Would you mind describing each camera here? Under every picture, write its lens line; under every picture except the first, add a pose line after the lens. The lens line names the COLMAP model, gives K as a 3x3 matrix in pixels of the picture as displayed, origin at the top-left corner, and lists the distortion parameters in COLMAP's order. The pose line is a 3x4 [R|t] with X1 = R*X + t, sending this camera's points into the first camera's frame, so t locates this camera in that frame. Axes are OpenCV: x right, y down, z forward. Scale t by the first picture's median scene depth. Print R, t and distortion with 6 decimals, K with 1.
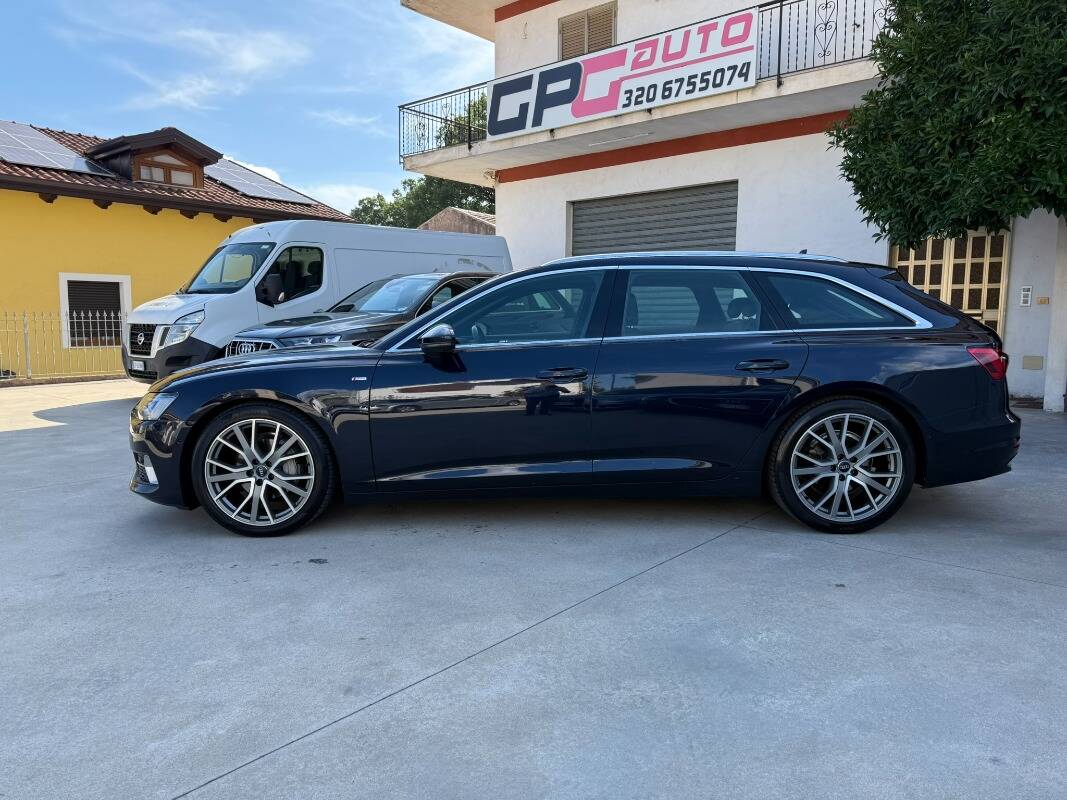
lens RADIAL K [[764.1, 0, 531.9], [0, 764.1, 403.6], [0, 0, 1]] dist [0.004761, -0.019042]
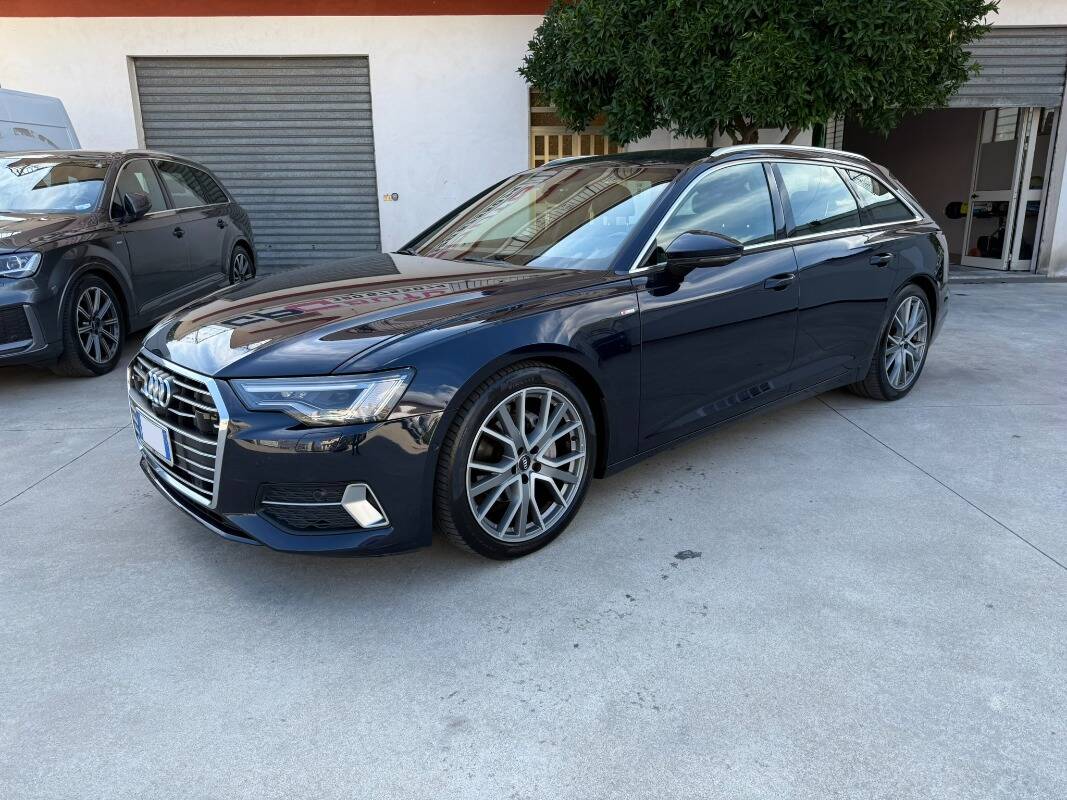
lens RADIAL K [[764.1, 0, 531.1], [0, 764.1, 398.8], [0, 0, 1]] dist [0.004761, -0.019042]
pose [[0.734727, -0.176354, 0.655038, -0.847265], [0.084510, 0.981890, 0.169559, -0.088201], [-0.673078, -0.069222, 0.736325, 0.540449]]
